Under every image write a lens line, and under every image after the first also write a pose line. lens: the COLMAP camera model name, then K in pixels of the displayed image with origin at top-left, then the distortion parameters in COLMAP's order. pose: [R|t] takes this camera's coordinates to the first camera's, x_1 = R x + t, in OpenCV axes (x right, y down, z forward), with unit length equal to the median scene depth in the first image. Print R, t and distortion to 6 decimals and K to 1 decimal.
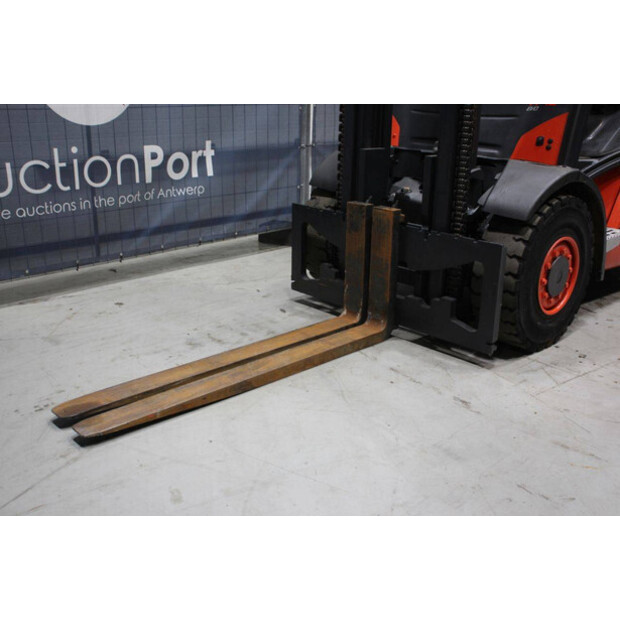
lens RADIAL K [[688.7, 0, 312.9], [0, 688.7, 308.6], [0, 0, 1]] dist [-0.024244, 0.000000]
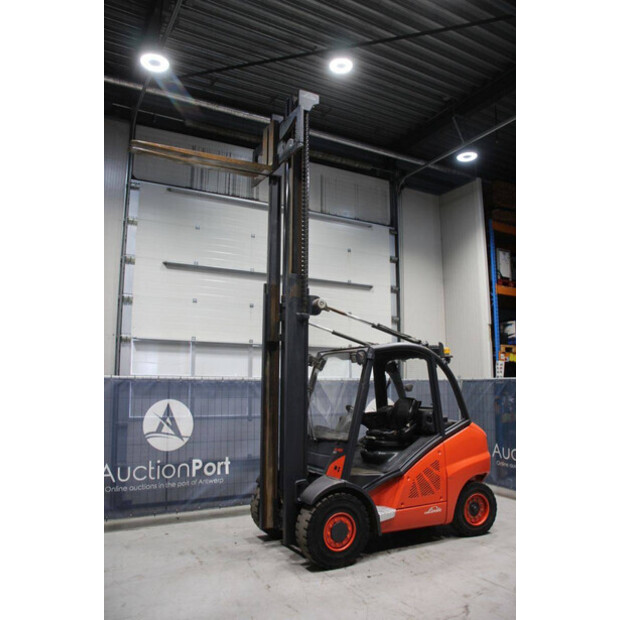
lens RADIAL K [[510.8, 0, 310.1], [0, 510.8, 312.7], [0, 0, 1]] dist [-0.157238, 0.119191]
pose [[0.969984, -0.049158, -0.238149, 0.627068], [-0.062684, 0.895709, -0.440201, 0.026513], [0.234952, 0.441915, 0.865742, -0.603777]]
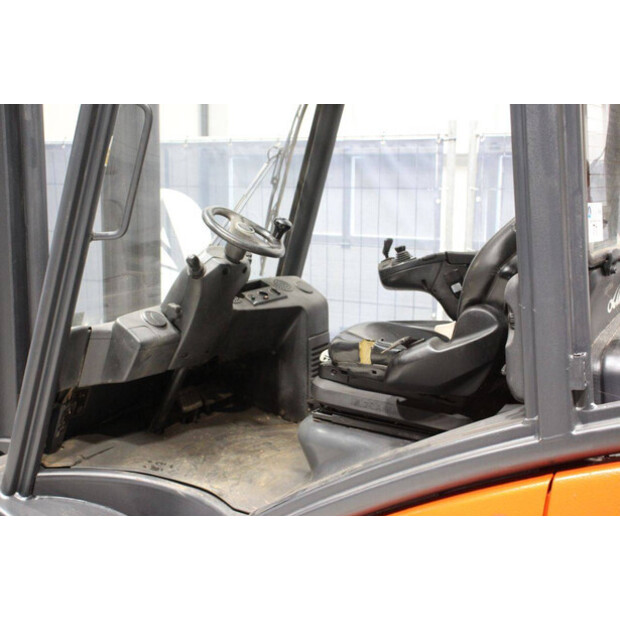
lens RADIAL K [[813.8, 0, 308.0], [0, 813.8, 305.1], [0, 0, 1]] dist [0.041251, 0.000000]
pose [[0.306977, 0.136767, -0.941839, 1.005760], [-0.302772, 0.952240, 0.039594, -0.422172], [0.902272, 0.273008, 0.333725, 0.884513]]
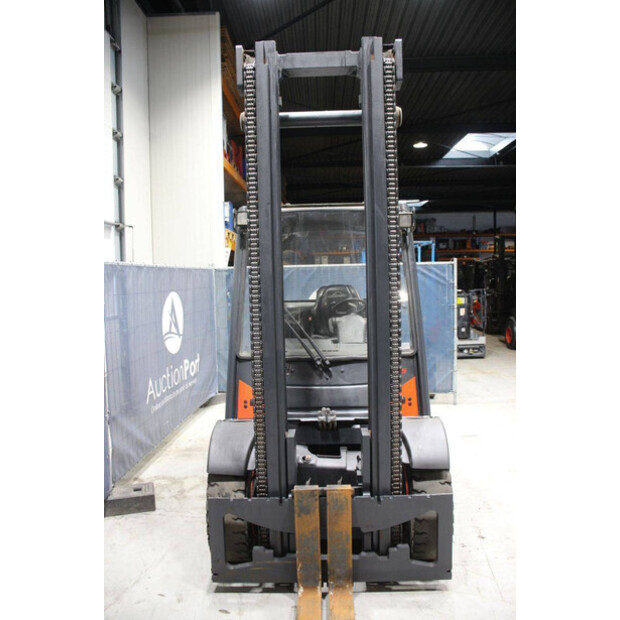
lens RADIAL K [[510.8, 0, 310.4], [0, 510.8, 309.7], [0, 0, 1]] dist [-0.157238, 0.119191]
pose [[0.703674, -0.079462, 0.706066, -0.452373], [0.258529, 0.954246, -0.150261, -0.295144], [-0.661820, 0.288273, 0.692021, 0.368163]]
